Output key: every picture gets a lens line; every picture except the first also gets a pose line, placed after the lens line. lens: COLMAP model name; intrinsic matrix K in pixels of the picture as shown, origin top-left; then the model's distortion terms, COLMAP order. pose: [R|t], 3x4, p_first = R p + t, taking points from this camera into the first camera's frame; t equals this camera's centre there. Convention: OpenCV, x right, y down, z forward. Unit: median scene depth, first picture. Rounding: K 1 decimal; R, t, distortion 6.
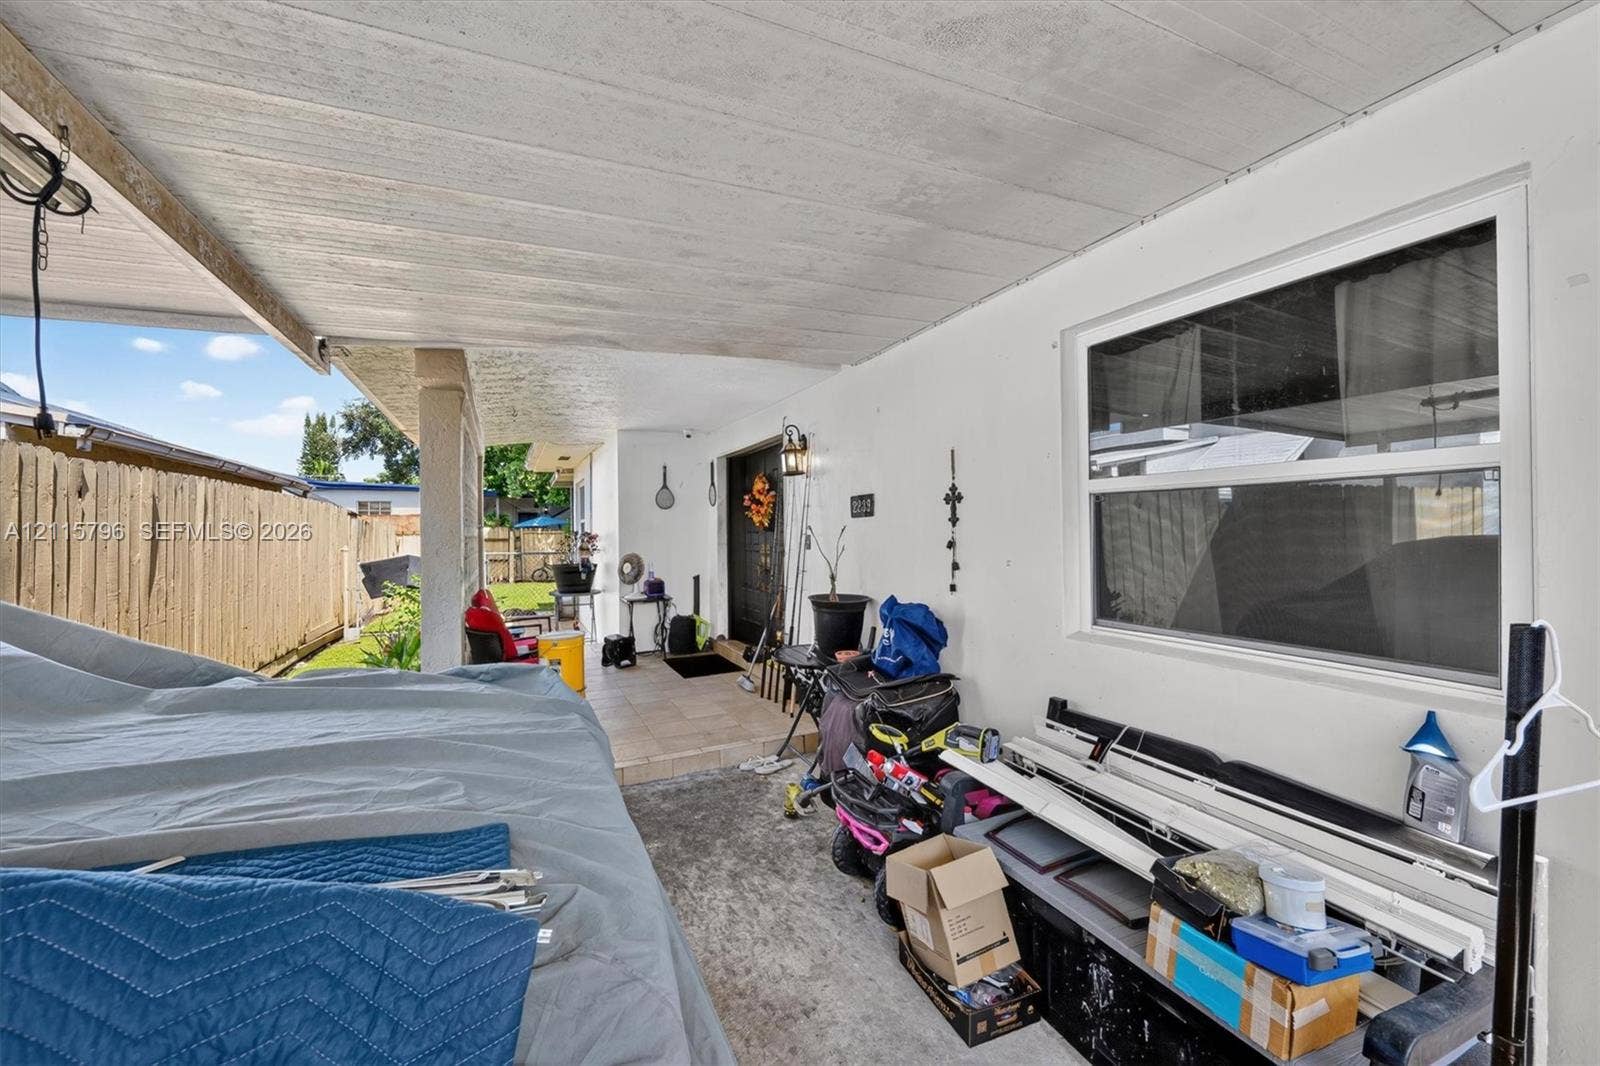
lens RADIAL K [[649.5, 0, 797.4], [0, 649.5, 530.9], [0, 0, 1]] dist [-0.003657, -0.000004]
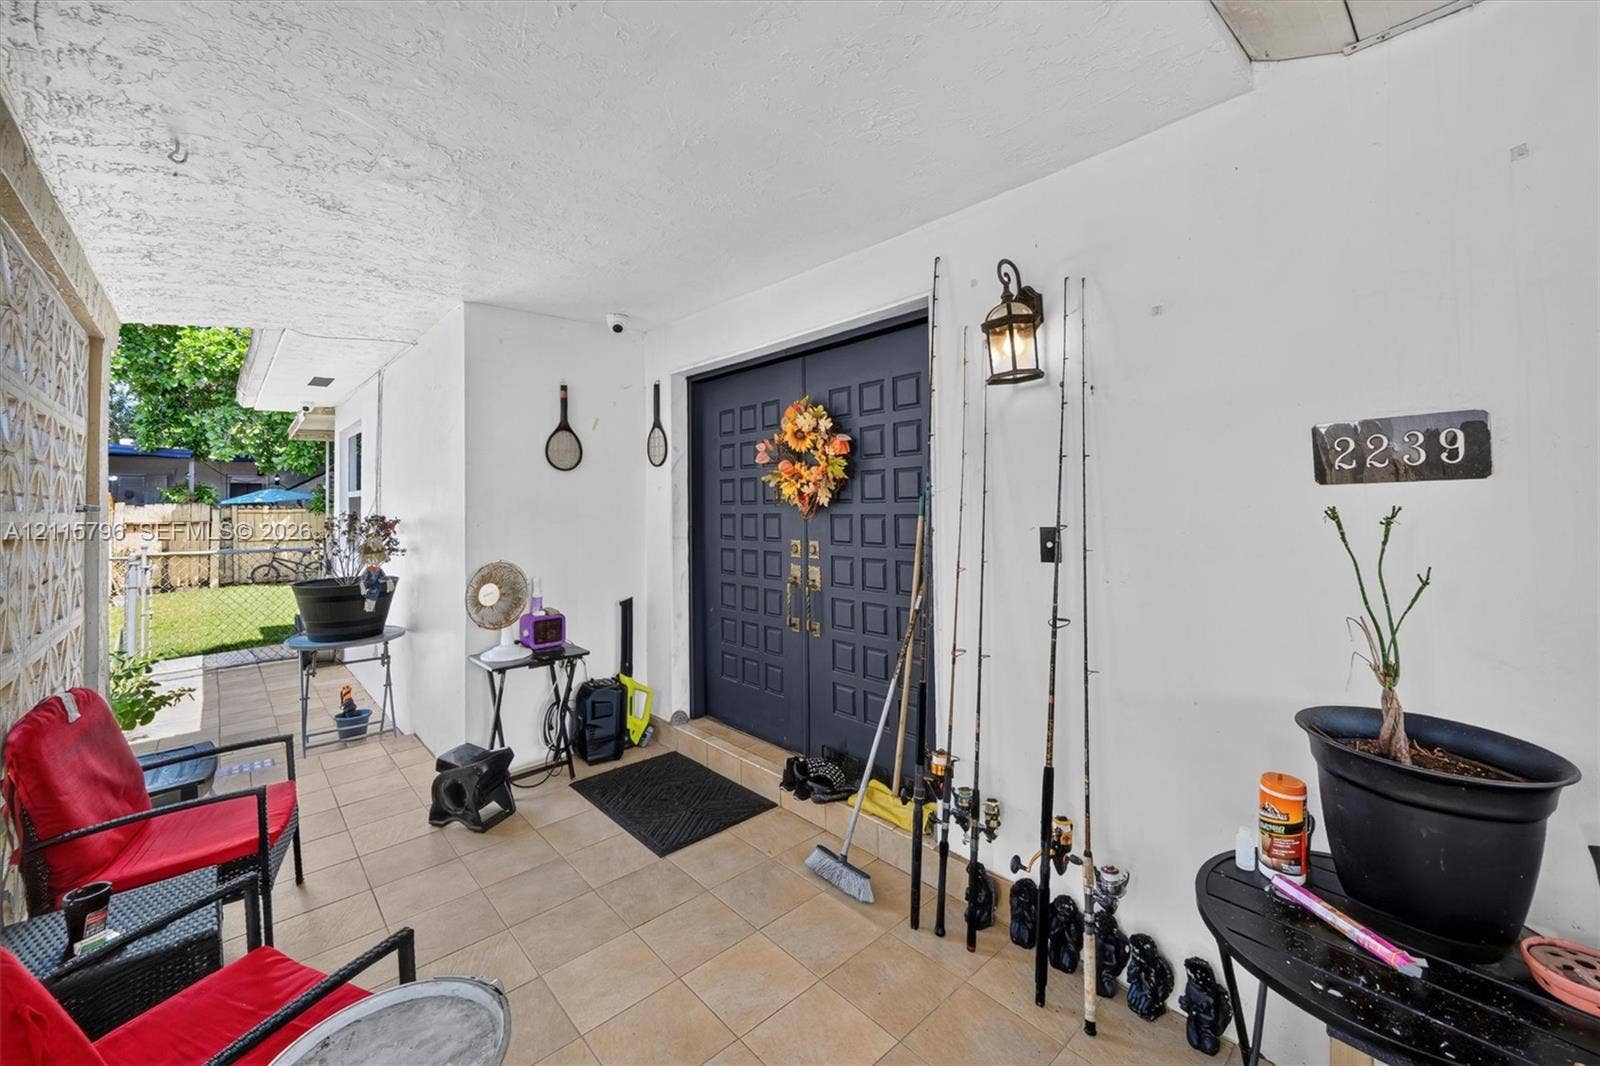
lens RADIAL K [[649.5, 0, 798.3], [0, 649.5, 484.1], [0, 0, 1]] dist [-0.003657, -0.000004]
pose [[0.952235, 0.003801, 0.305343, -0.183547], [0.005872, 0.999510, -0.030754, -0.006638], [-0.305310, 0.031078, 0.951746, 0.462162]]
